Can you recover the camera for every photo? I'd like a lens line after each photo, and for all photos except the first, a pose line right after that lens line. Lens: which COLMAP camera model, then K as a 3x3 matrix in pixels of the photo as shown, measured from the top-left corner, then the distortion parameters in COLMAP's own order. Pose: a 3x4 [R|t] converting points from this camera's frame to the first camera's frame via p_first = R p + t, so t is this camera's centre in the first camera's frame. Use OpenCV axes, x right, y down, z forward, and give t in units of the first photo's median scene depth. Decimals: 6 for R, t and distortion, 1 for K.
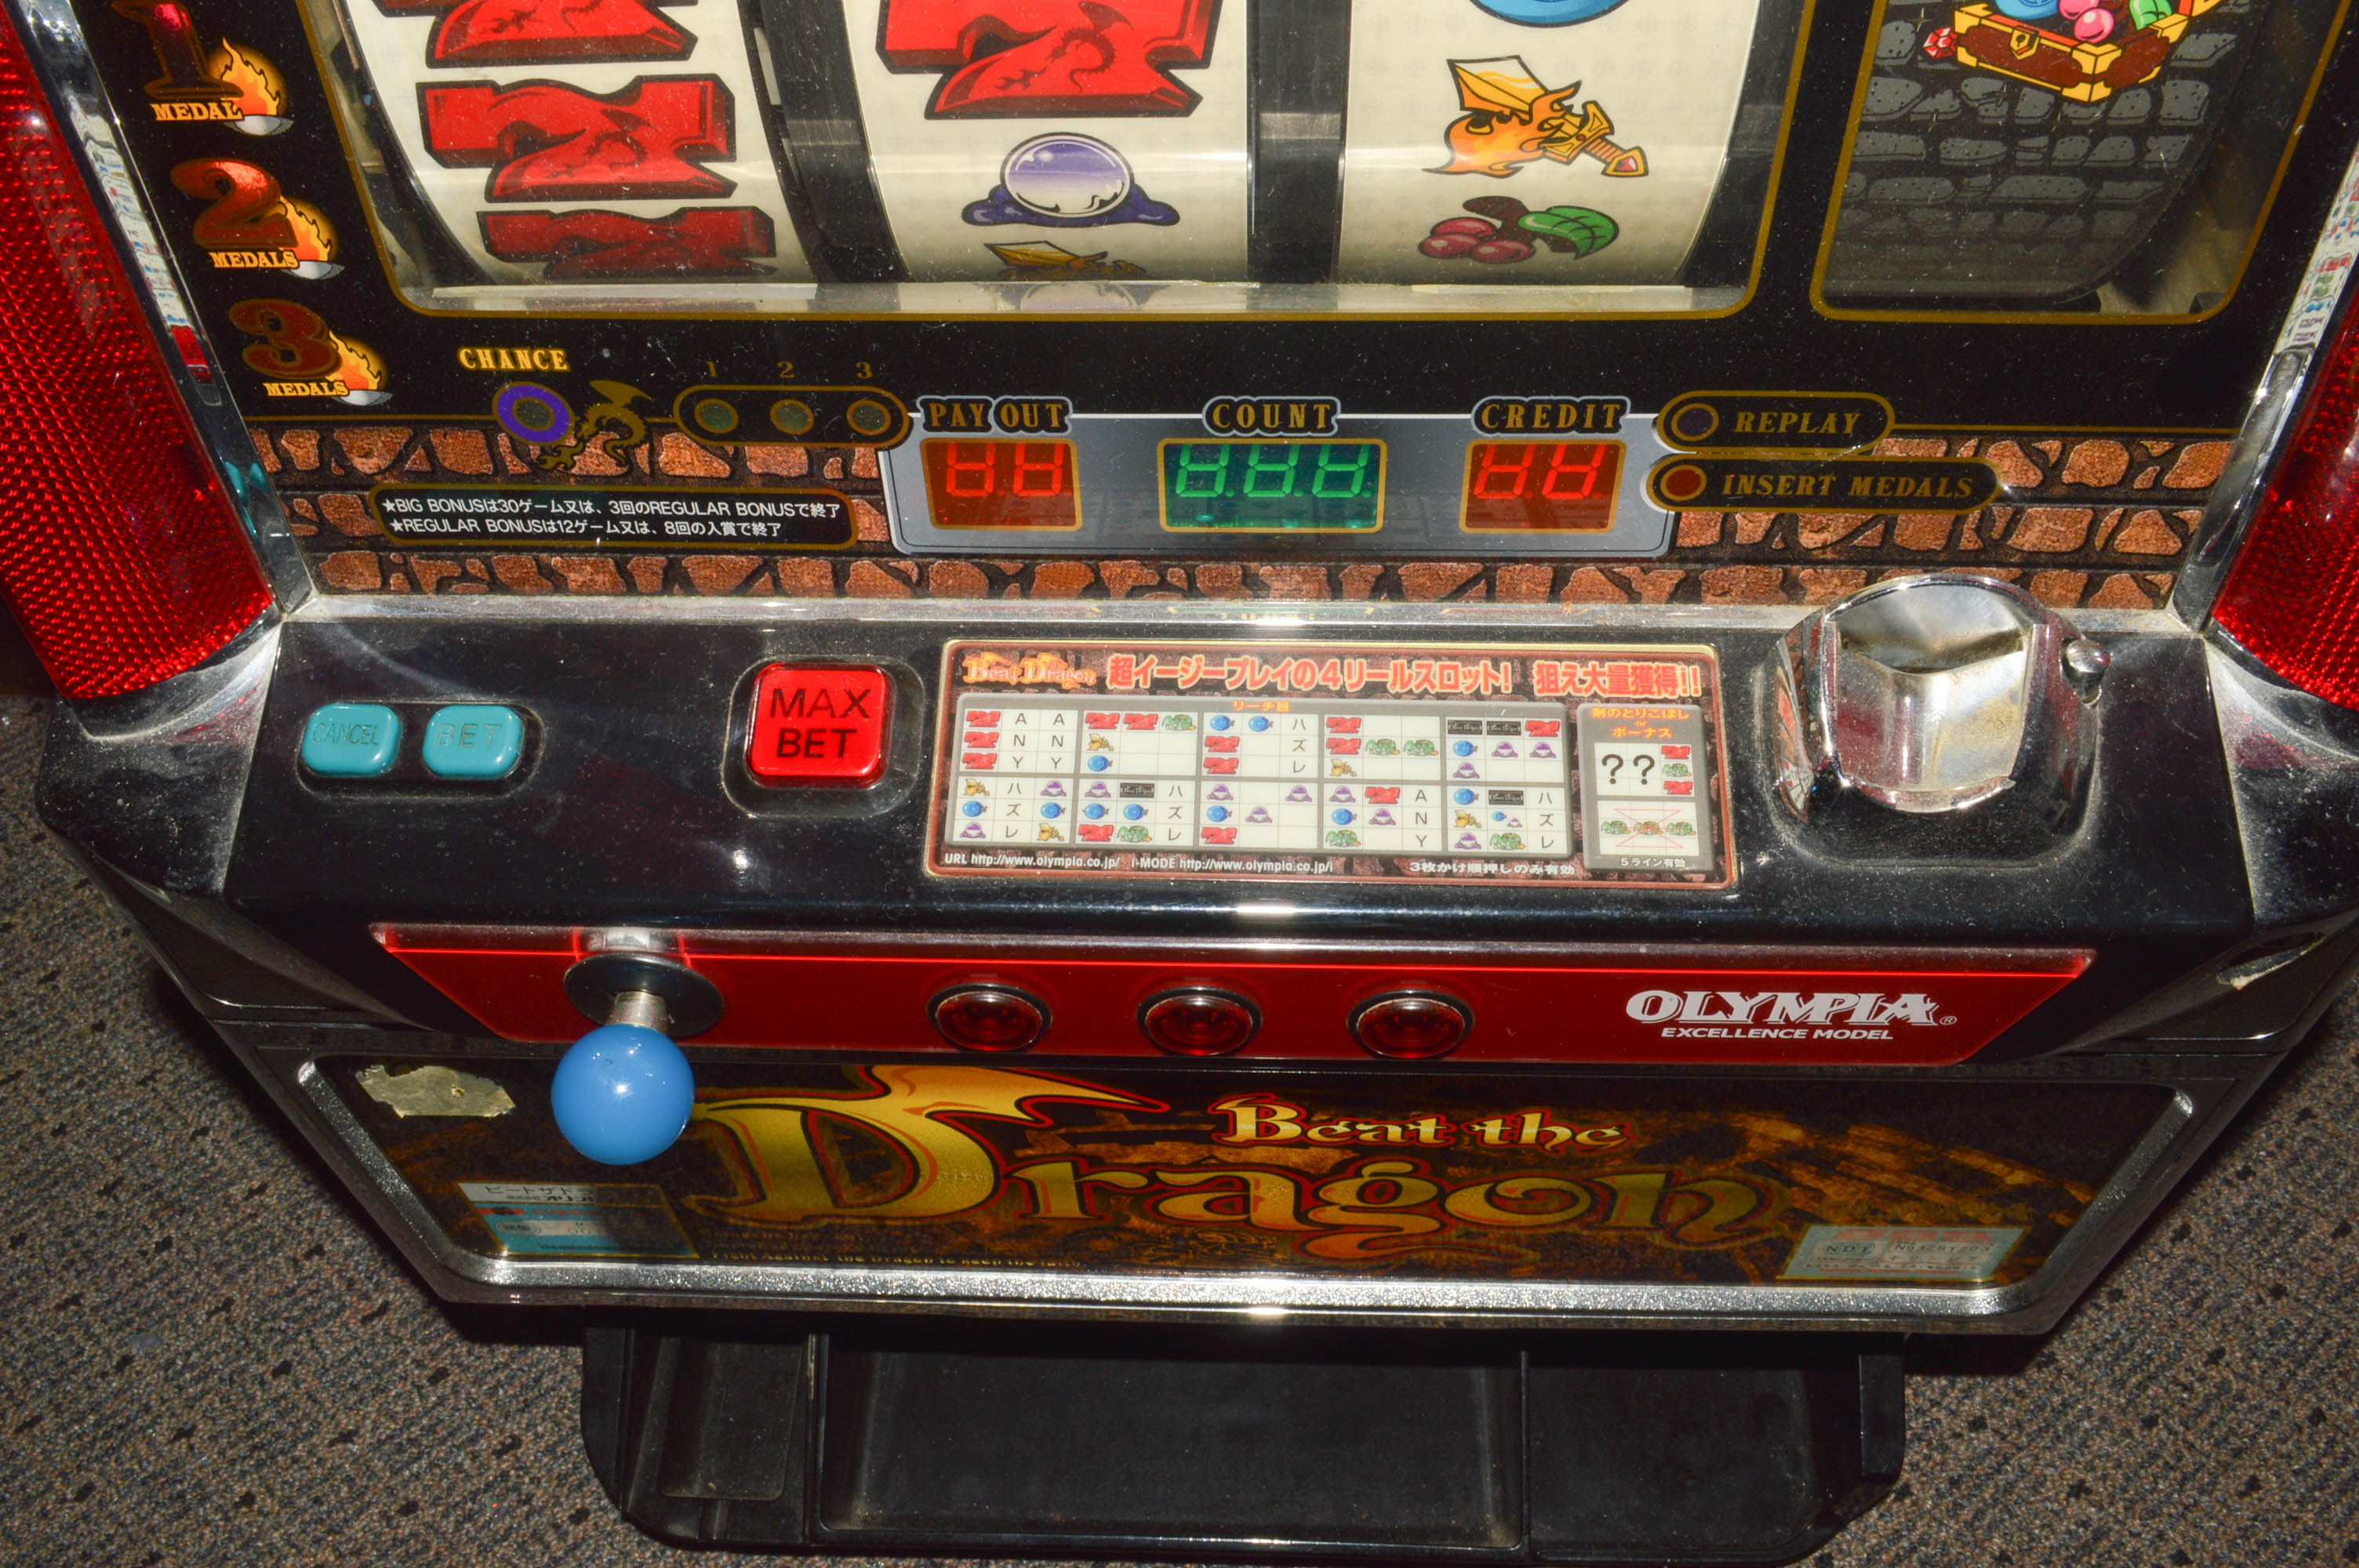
lens RADIAL K [[2038.1, 0, 1172.2], [0, 2038.1, 786.2], [0, 0, 1]] dist [-0.080905, 0.007620]
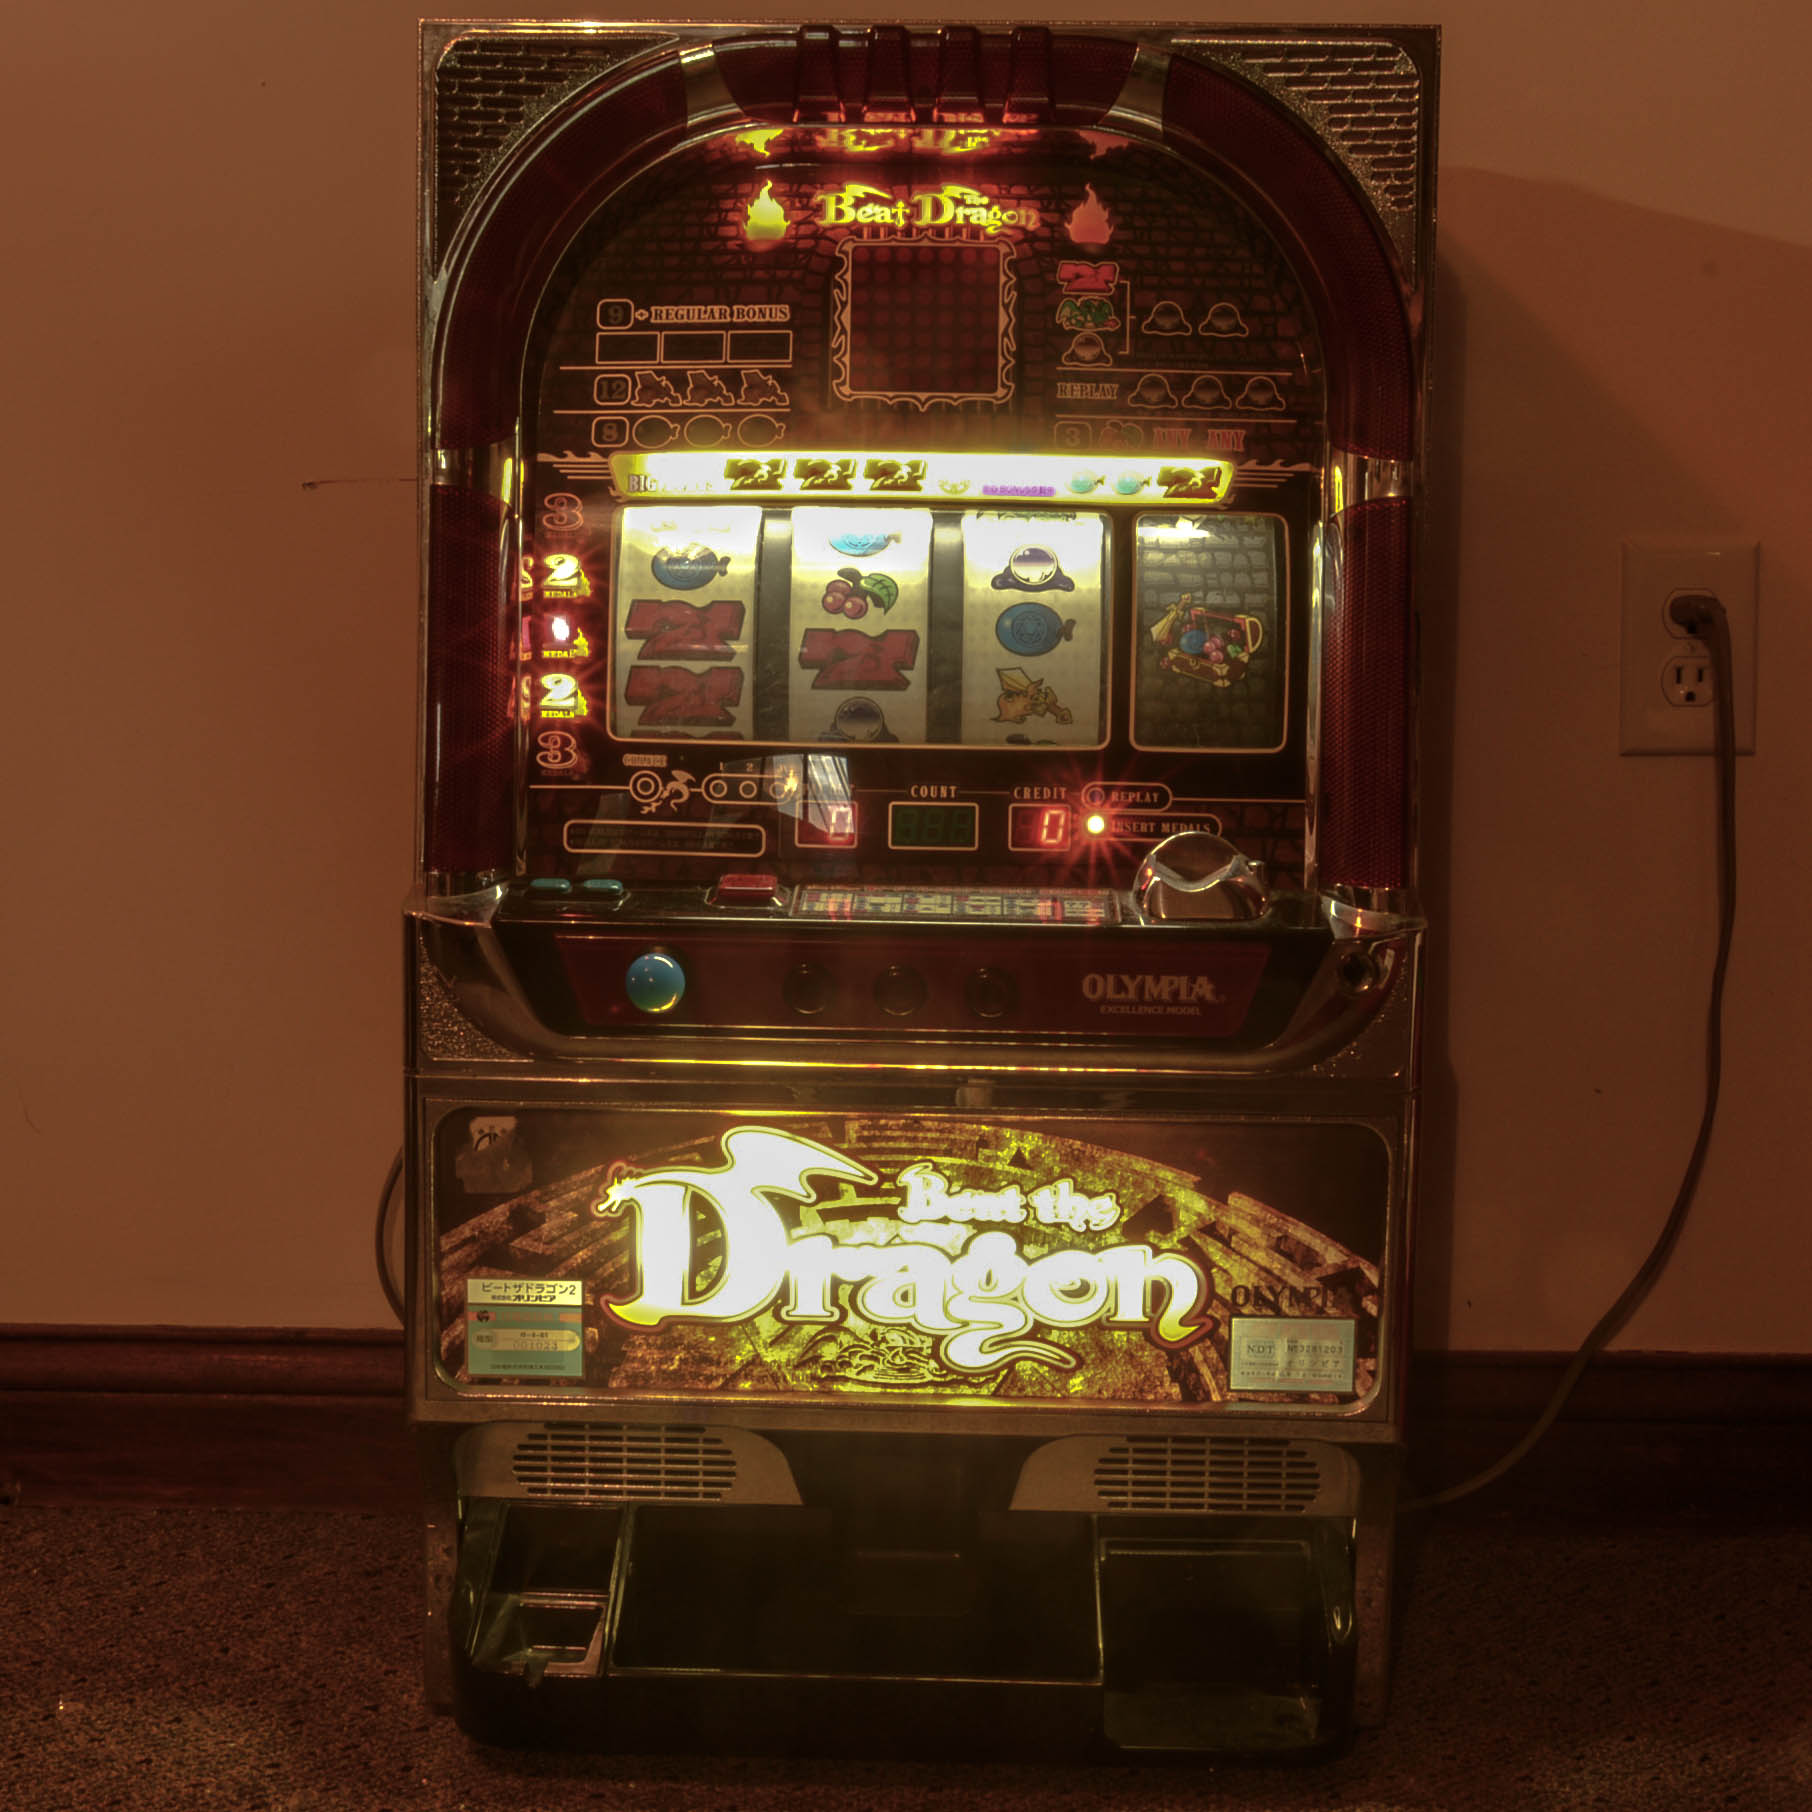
lens RADIAL K [[2736.9, 0, 863.3], [0, 2736.9, 875.5], [0, 0, 1]] dist [-0.073350, 0.000000]
pose [[0.998982, 0.045067, 0.001793, -0.040321], [-0.028641, 0.664591, -0.746658, 2.353872], [-0.034841, 0.745847, 0.665205, -1.173614]]
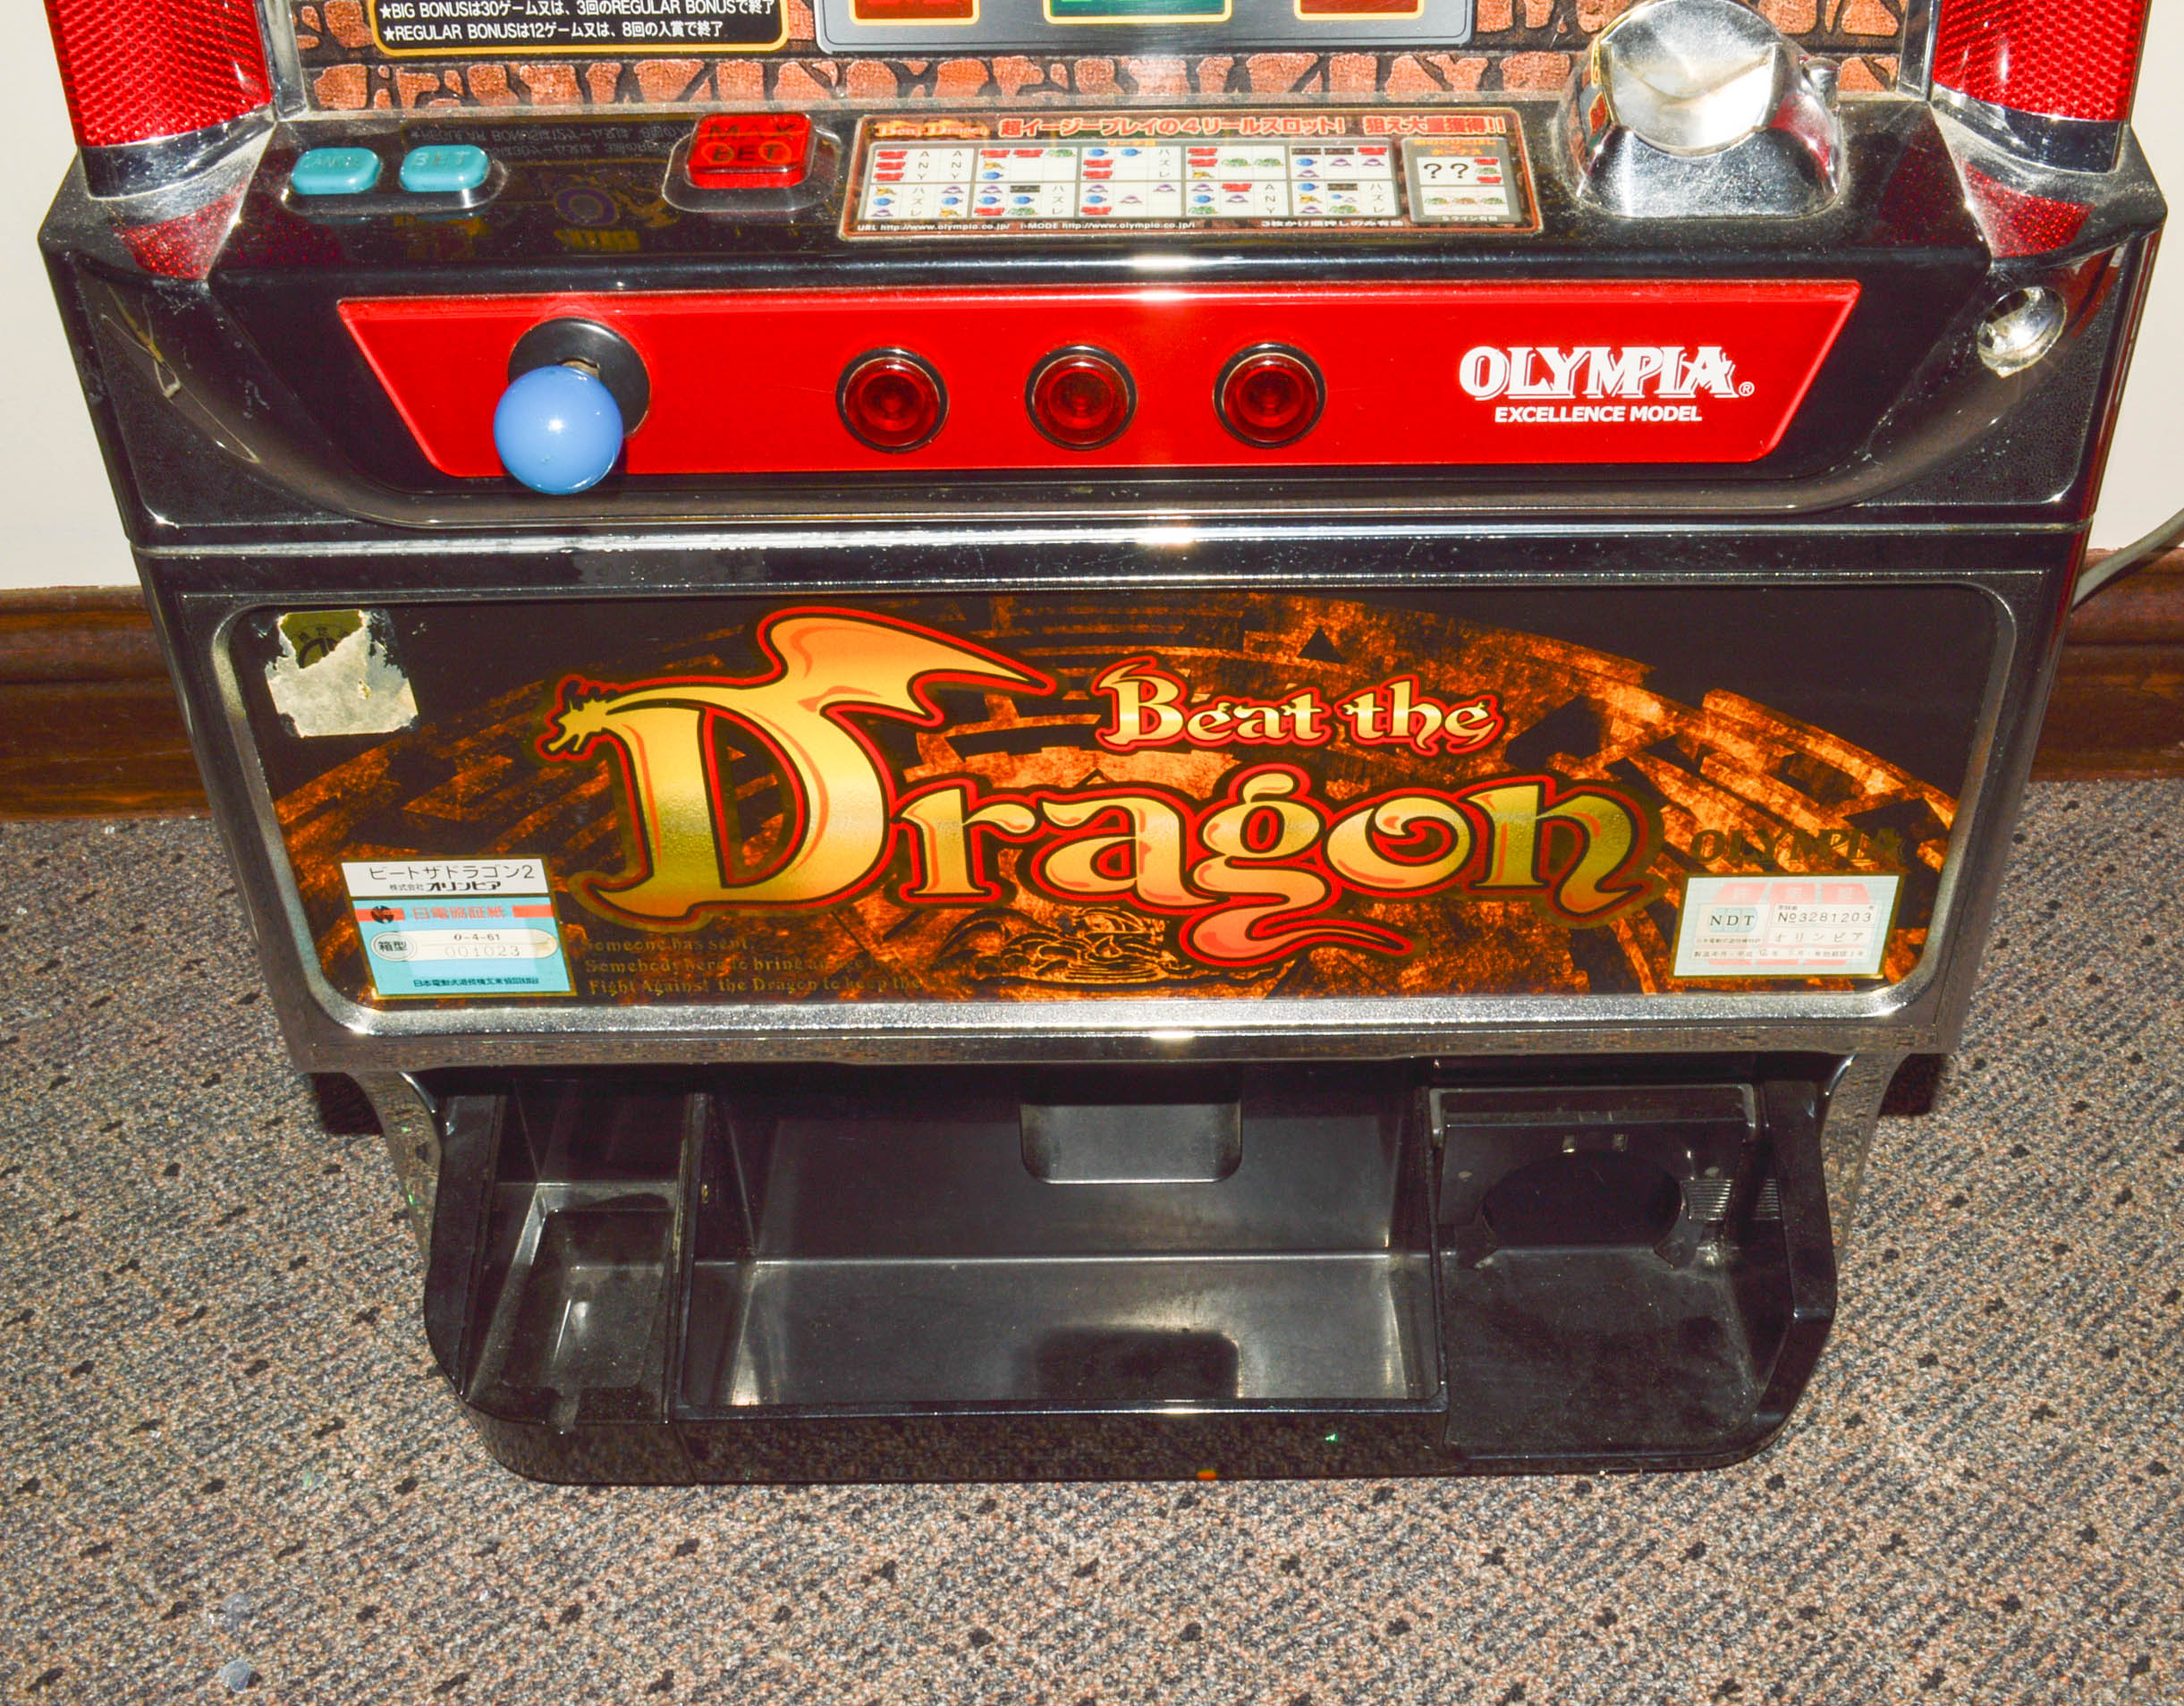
lens RADIAL K [[2312.8, 0, 1162.7], [0, 2312.8, 864.9], [0, 0, 1]] dist [-0.078171, 0.000000]
pose [[0.998942, -0.007720, 0.045335, -0.001214], [0.020573, 0.956682, -0.290406, 0.725549], [-0.041129, 0.291032, 0.955829, -0.134085]]
